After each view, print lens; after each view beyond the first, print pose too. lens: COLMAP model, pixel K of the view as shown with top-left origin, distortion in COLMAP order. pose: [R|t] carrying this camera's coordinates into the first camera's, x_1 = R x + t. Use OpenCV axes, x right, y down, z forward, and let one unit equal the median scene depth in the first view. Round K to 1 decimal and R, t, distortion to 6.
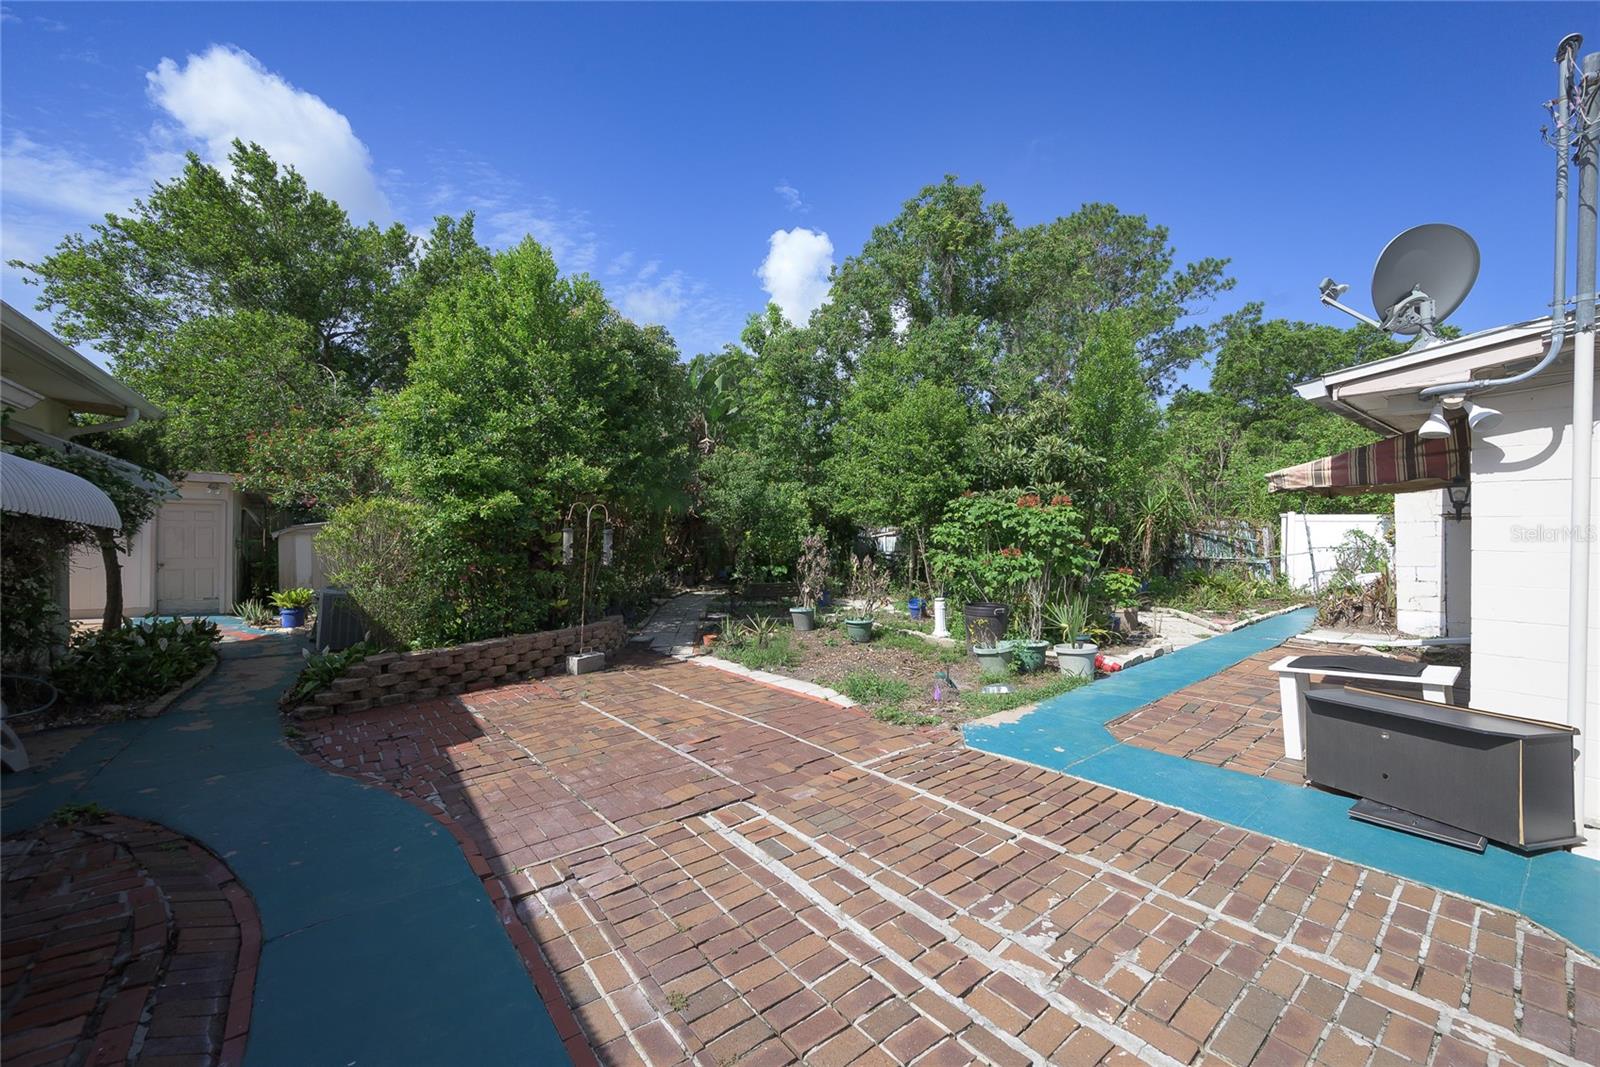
lens RADIAL K [[643.5, 0, 821.2], [0, 643.5, 517.1], [0, 0, 1]] dist [-0.000626, -0.000326]
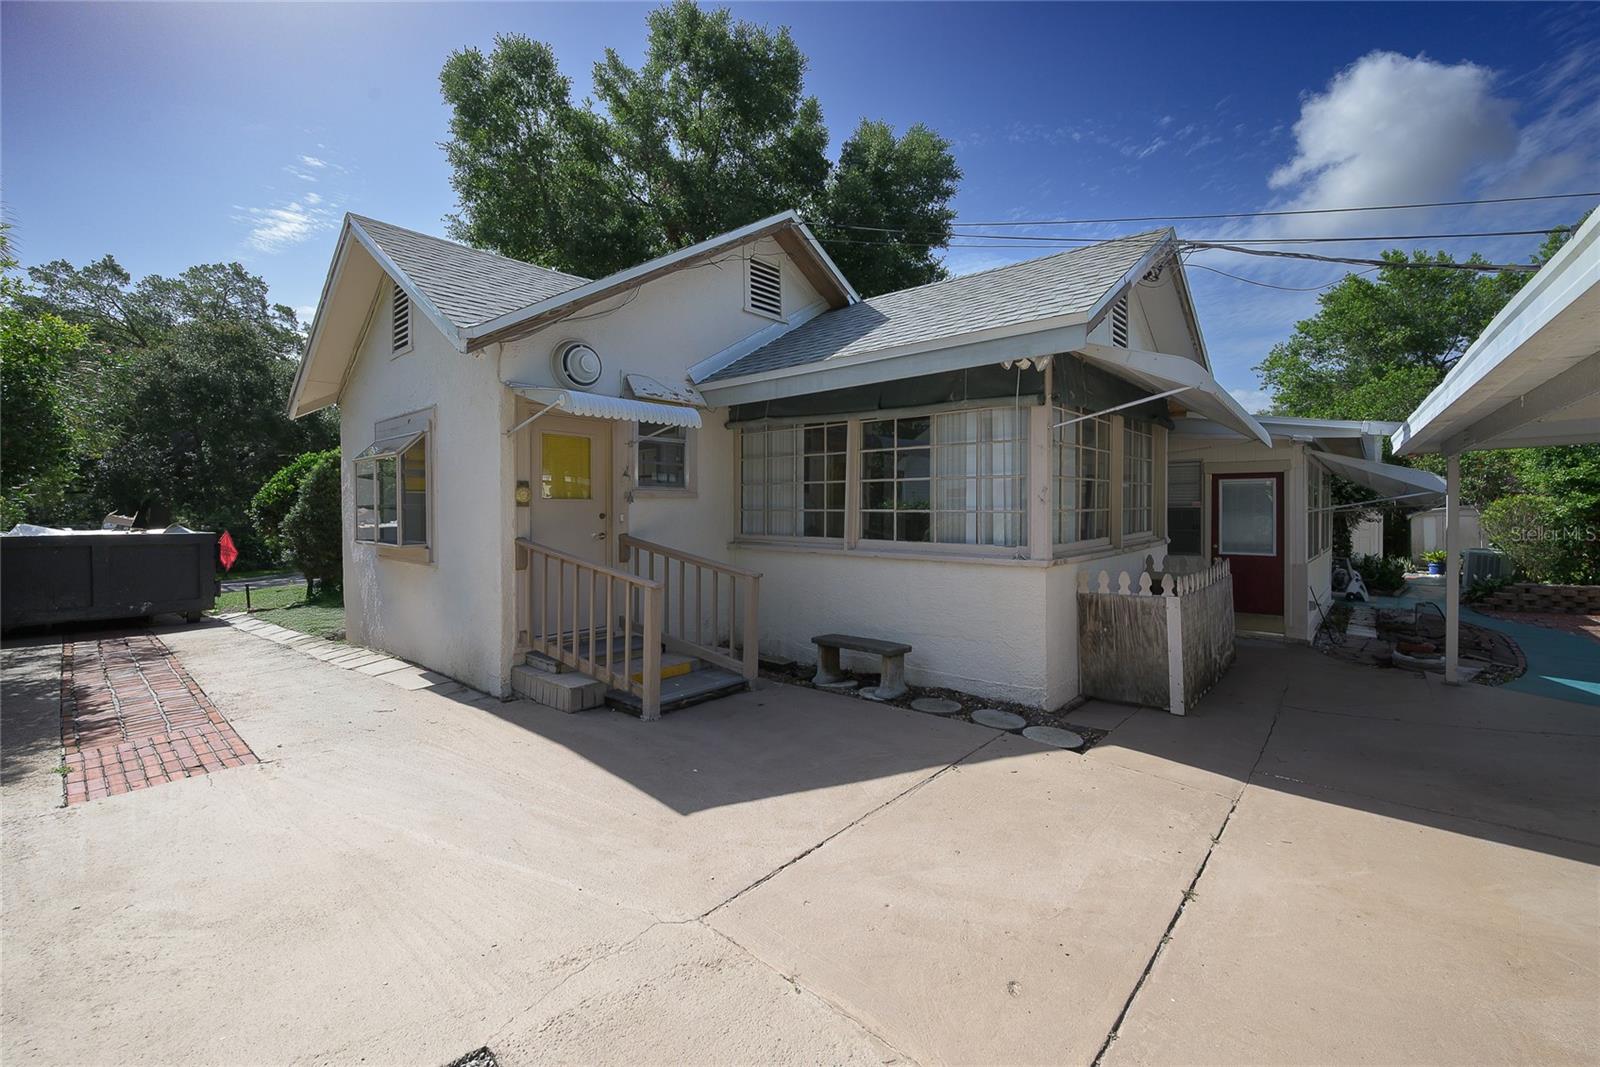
lens RADIAL K [[643.5, 0, 821.2], [0, 643.5, 517.1], [0, 0, 1]] dist [-0.000626, -0.000326]
pose [[0.193573, 0.006274, -0.981066, 0.642563], [0.018561, 0.999777, 0.010056, -0.020913], [0.980910, -0.020156, 0.193413, -1.176147]]
